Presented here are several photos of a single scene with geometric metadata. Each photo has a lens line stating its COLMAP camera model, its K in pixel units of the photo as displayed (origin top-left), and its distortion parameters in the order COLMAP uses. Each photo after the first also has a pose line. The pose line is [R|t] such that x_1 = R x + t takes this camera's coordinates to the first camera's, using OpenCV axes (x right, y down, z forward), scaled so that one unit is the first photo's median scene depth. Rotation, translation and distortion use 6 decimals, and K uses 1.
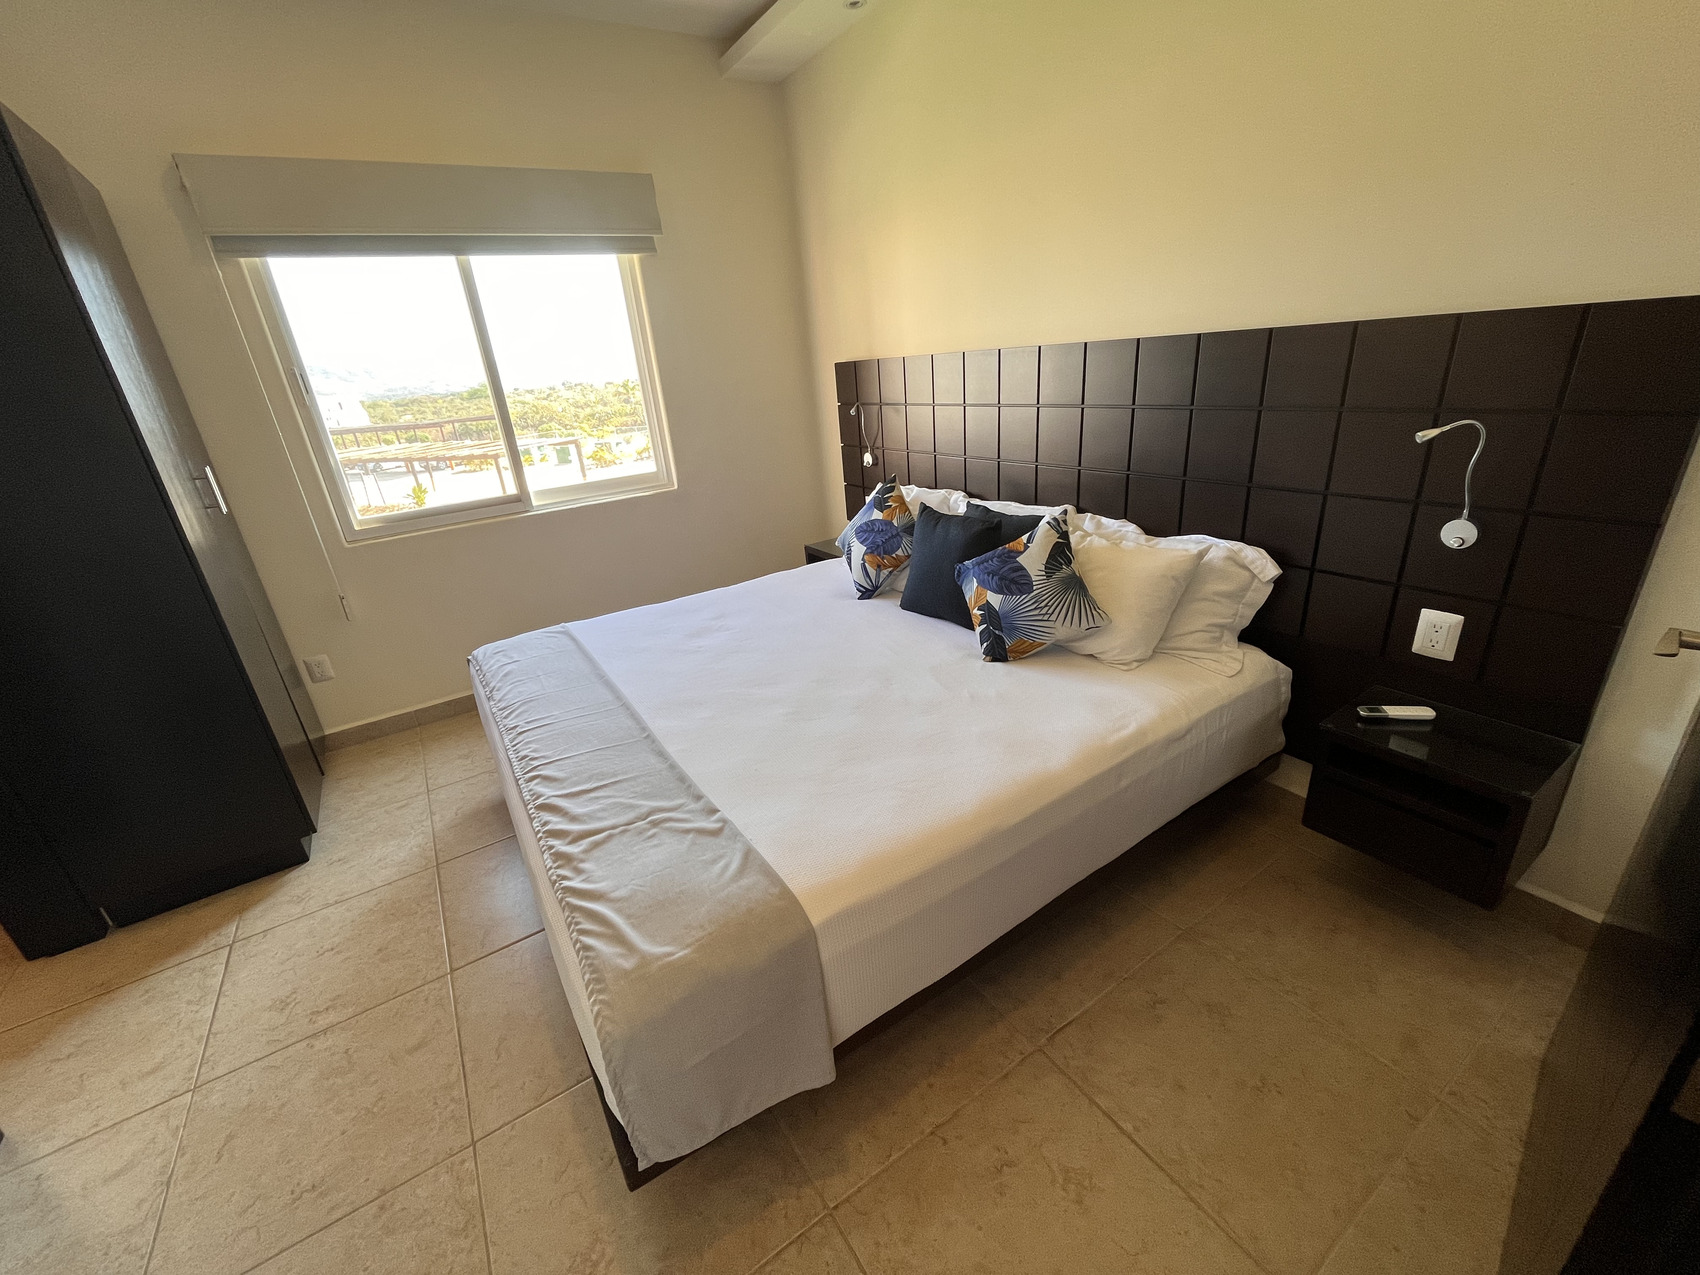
lens RADIAL K [[691.1, 0, 850.0], [0, 691.1, 634.1], [0, 0, 1]] dist [-0.000896, -0.000151]
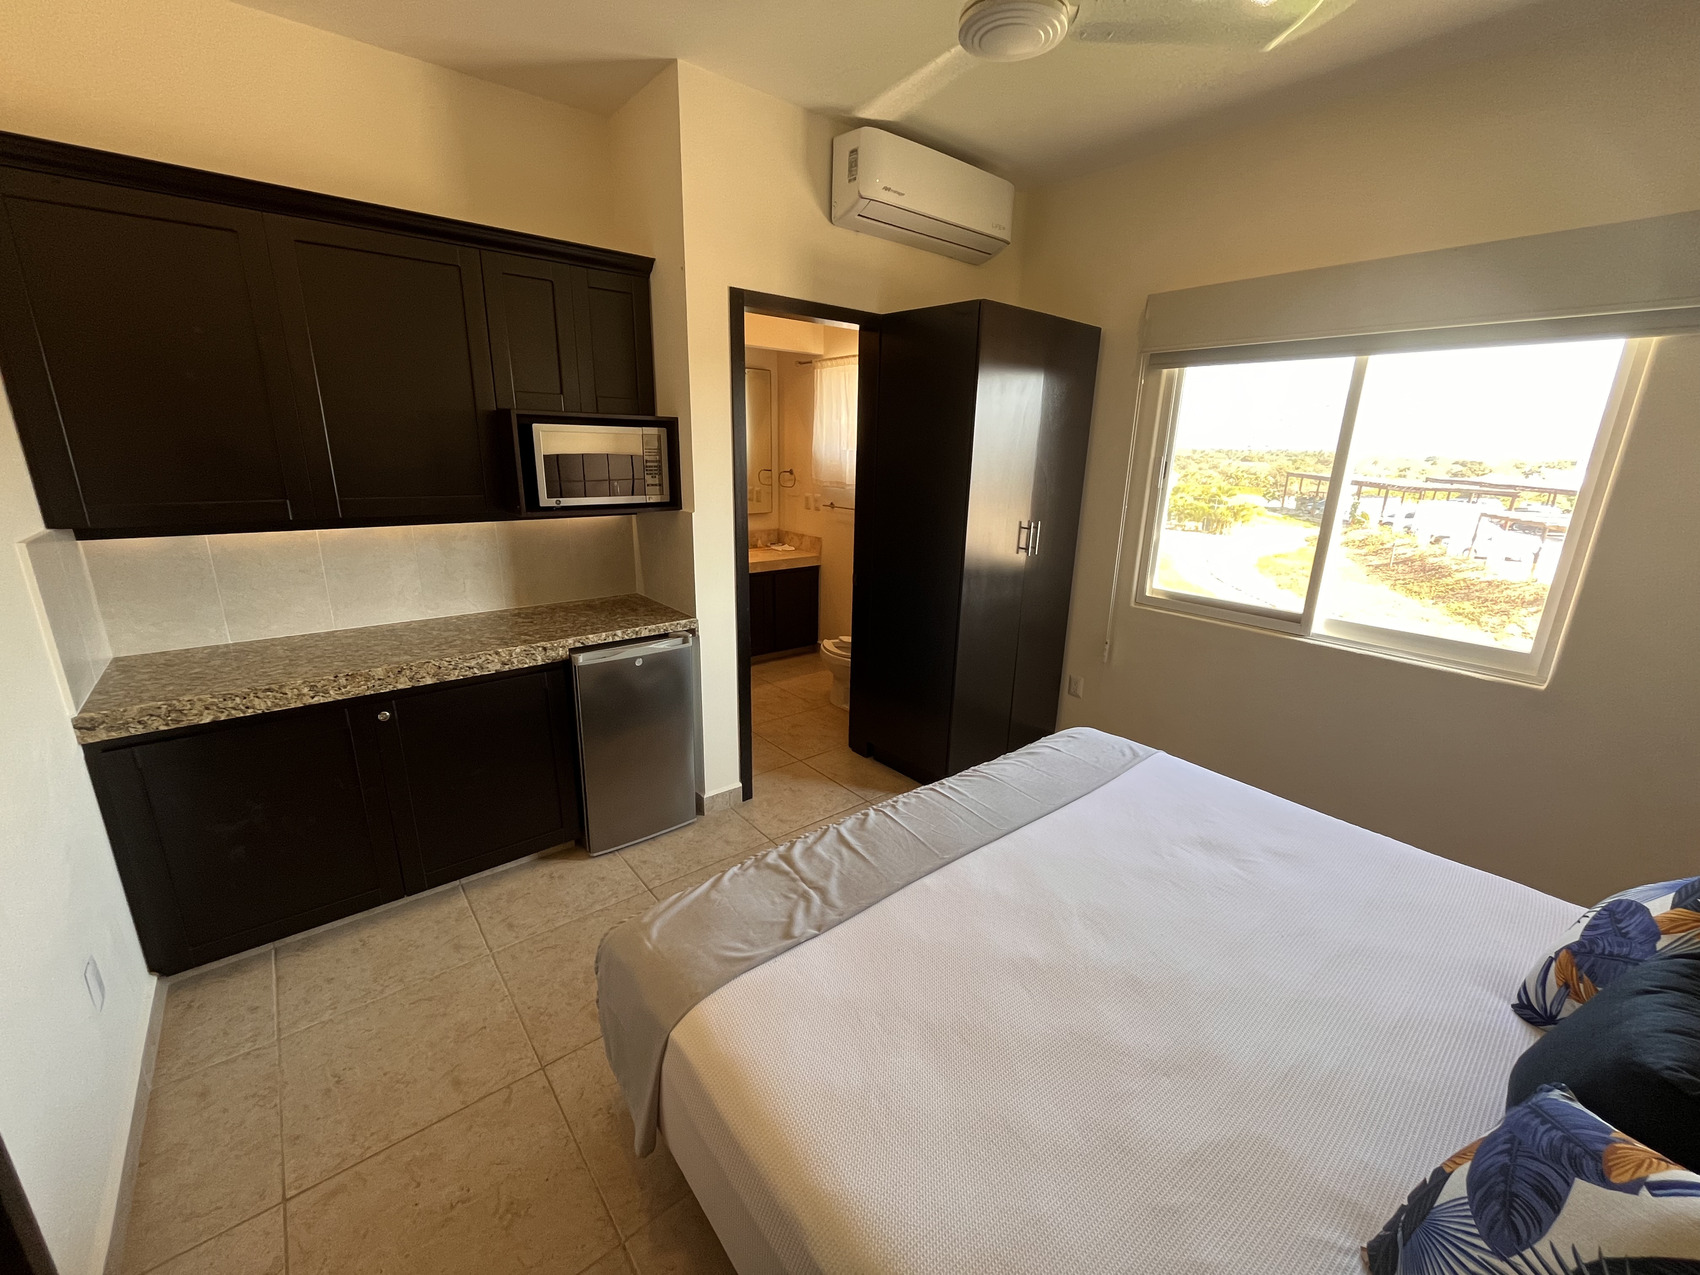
lens RADIAL K [[691.1, 0, 850.0], [0, 691.1, 634.1], [0, 0, 1]] dist [-0.000896, -0.000151]
pose [[0.113223, 0.351359, -0.929369, 0.365262], [-0.401961, 0.871617, 0.280555, -0.260186], [0.908630, 0.341806, 0.239919, 0.367228]]
